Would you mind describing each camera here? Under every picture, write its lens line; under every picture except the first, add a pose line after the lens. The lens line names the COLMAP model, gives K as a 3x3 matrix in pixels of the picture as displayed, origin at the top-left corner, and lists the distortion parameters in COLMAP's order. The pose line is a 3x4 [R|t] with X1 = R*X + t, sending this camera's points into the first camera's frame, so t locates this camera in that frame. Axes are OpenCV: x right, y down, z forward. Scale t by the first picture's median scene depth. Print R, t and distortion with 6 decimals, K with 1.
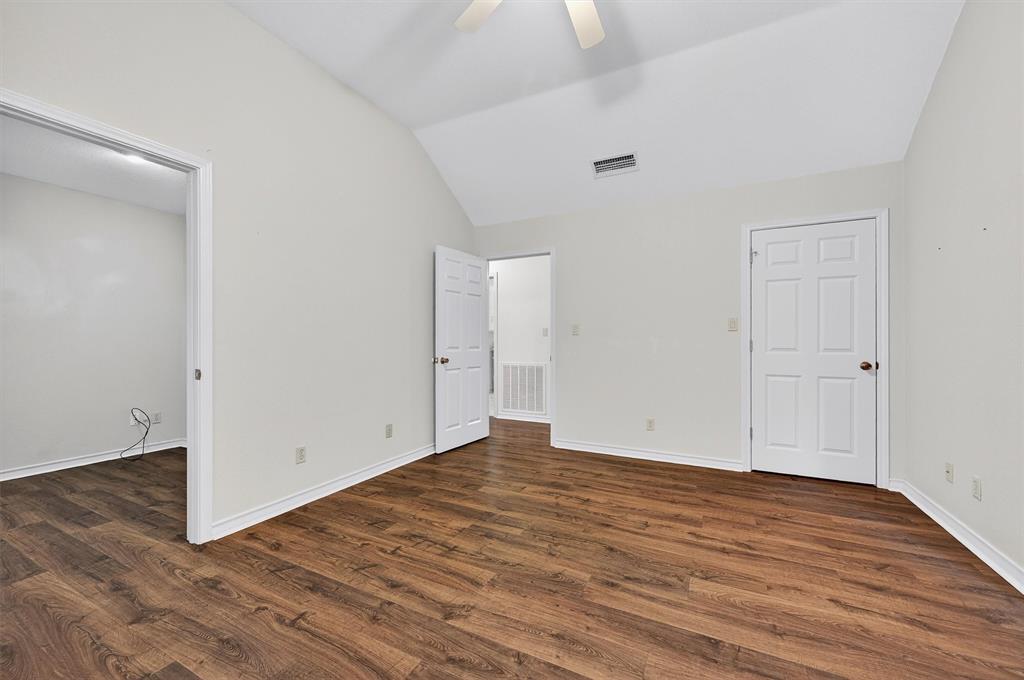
lens RADIAL K [[414.0, 0, 512.0], [0, 414.0, 340.0], [0, 0, 1]] dist [-0.001504, -0.000320]
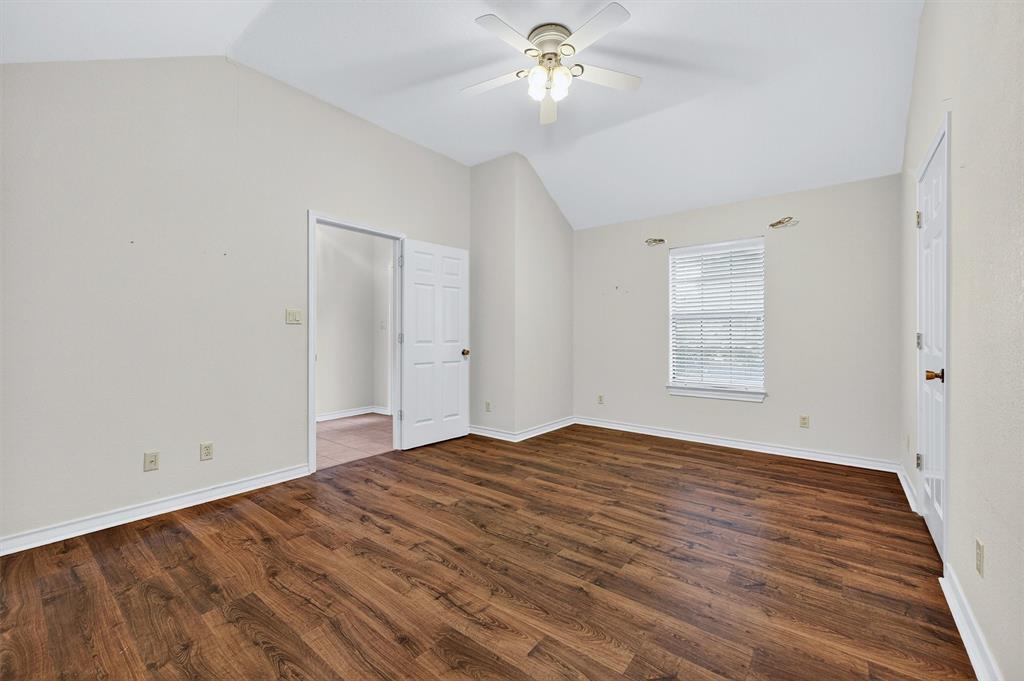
lens RADIAL K [[414.0, 0, 512.0], [0, 414.0, 340.5], [0, 0, 1]] dist [-0.001504, -0.000320]
pose [[-0.979536, -0.000363, 0.201267, -0.057652], [0.001174, 0.999971, 0.007513, 0.005039], [-0.201264, 0.007596, -0.979508, 2.026062]]
